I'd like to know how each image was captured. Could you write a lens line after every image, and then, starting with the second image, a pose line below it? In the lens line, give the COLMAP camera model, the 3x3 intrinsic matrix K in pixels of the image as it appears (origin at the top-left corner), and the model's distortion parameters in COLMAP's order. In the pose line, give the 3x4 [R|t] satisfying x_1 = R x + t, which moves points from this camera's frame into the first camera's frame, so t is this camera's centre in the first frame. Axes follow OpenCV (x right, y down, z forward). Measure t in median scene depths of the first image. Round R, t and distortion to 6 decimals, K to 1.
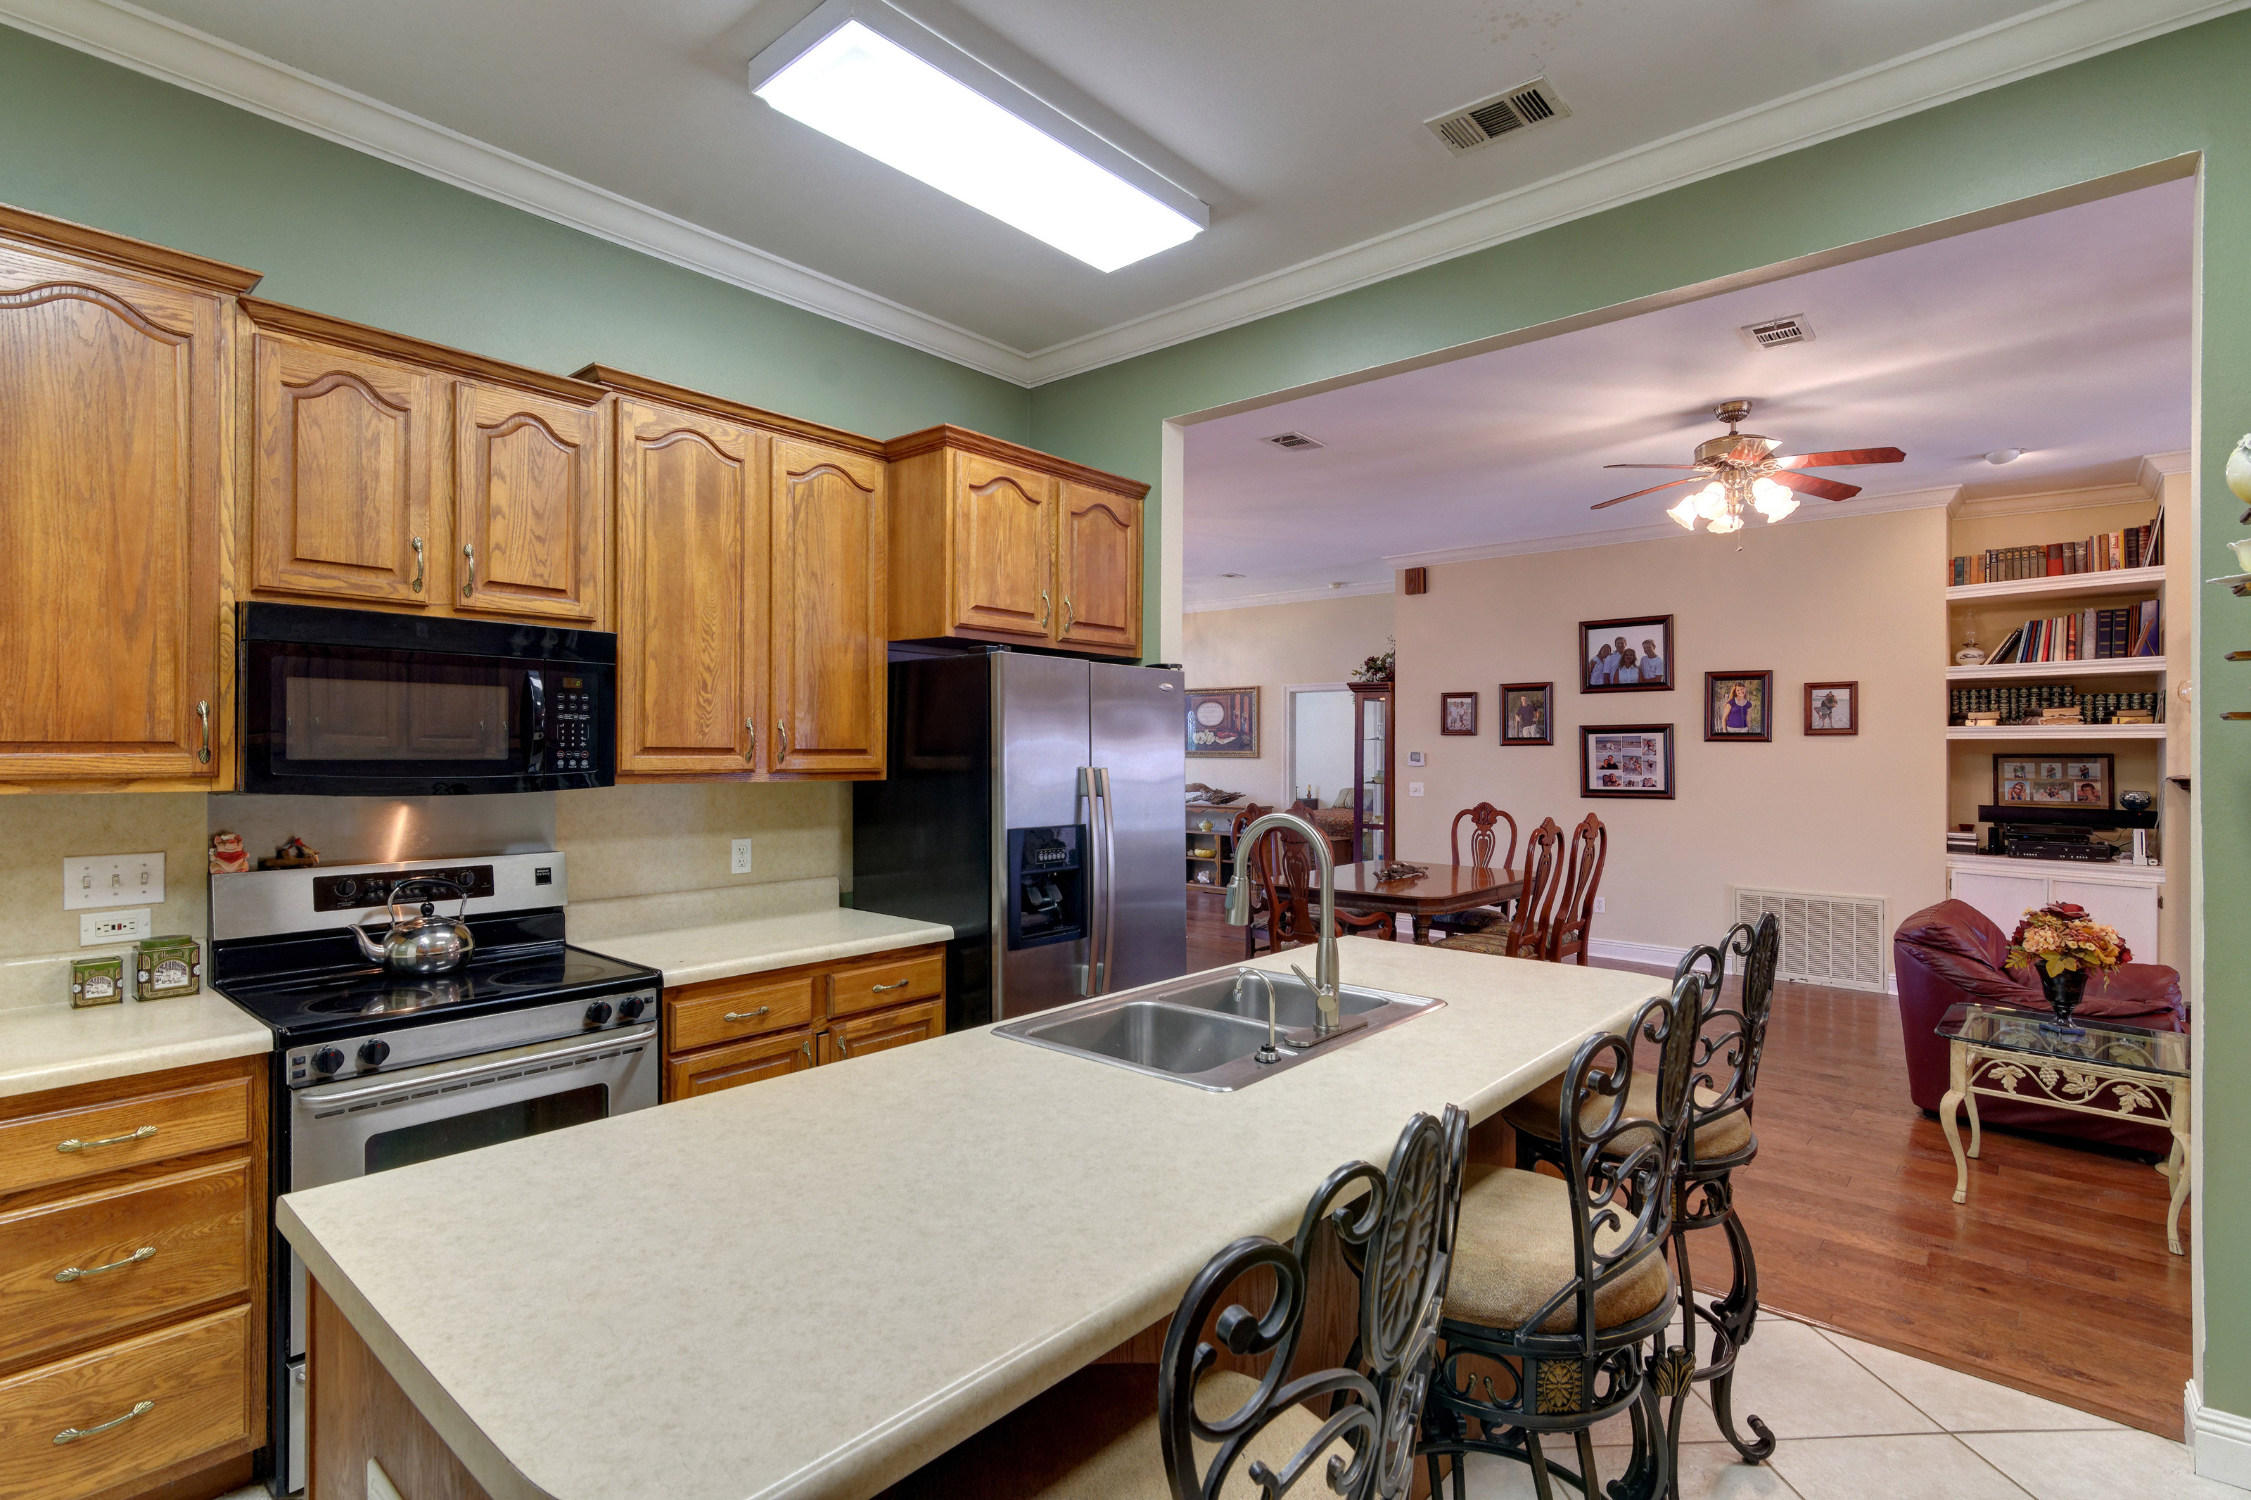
lens RADIAL K [[1097.2, 0, 1120.2], [0, 1097.2, 737.8], [0, 0, 1]] dist [0.014102, 0.001476]
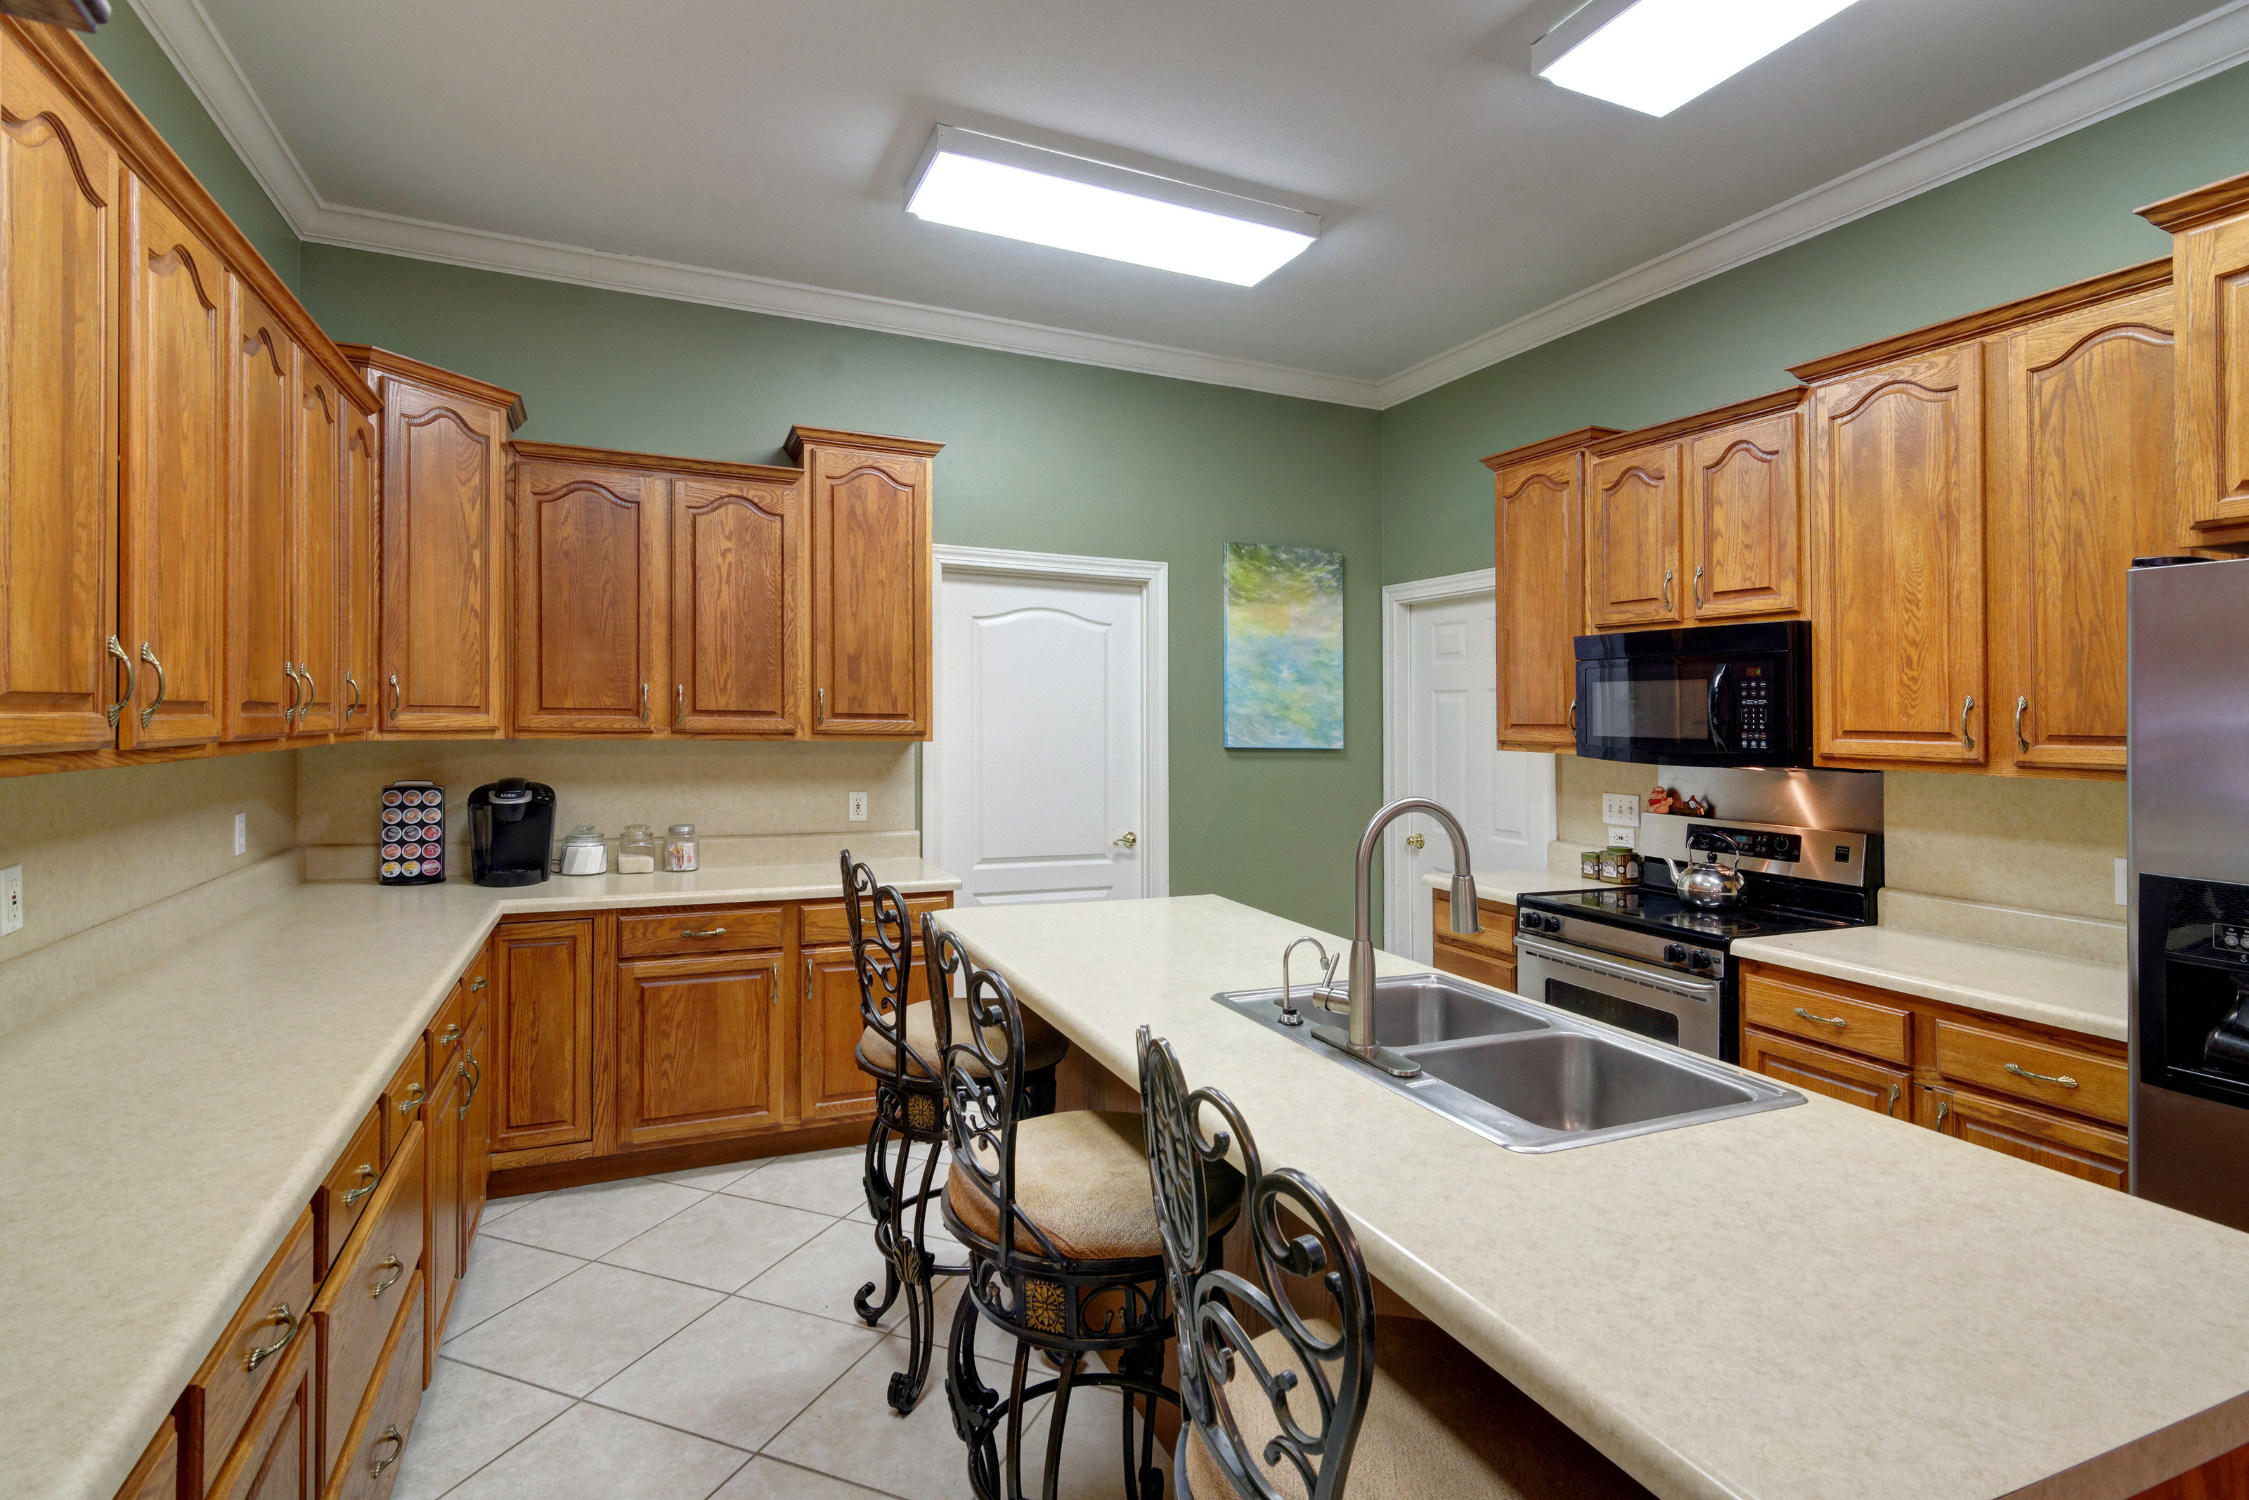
lens RADIAL K [[1096.2, 0, 1111.5], [0, 1096.2, 737.6], [0, 0, 1]] dist [0.014102, 0.001476]
pose [[-0.430171, 0.005224, -0.902732, 0.353798], [-0.006262, 0.999942, 0.008771, 0.005068], [0.902726, 0.009426, -0.430113, 0.402541]]
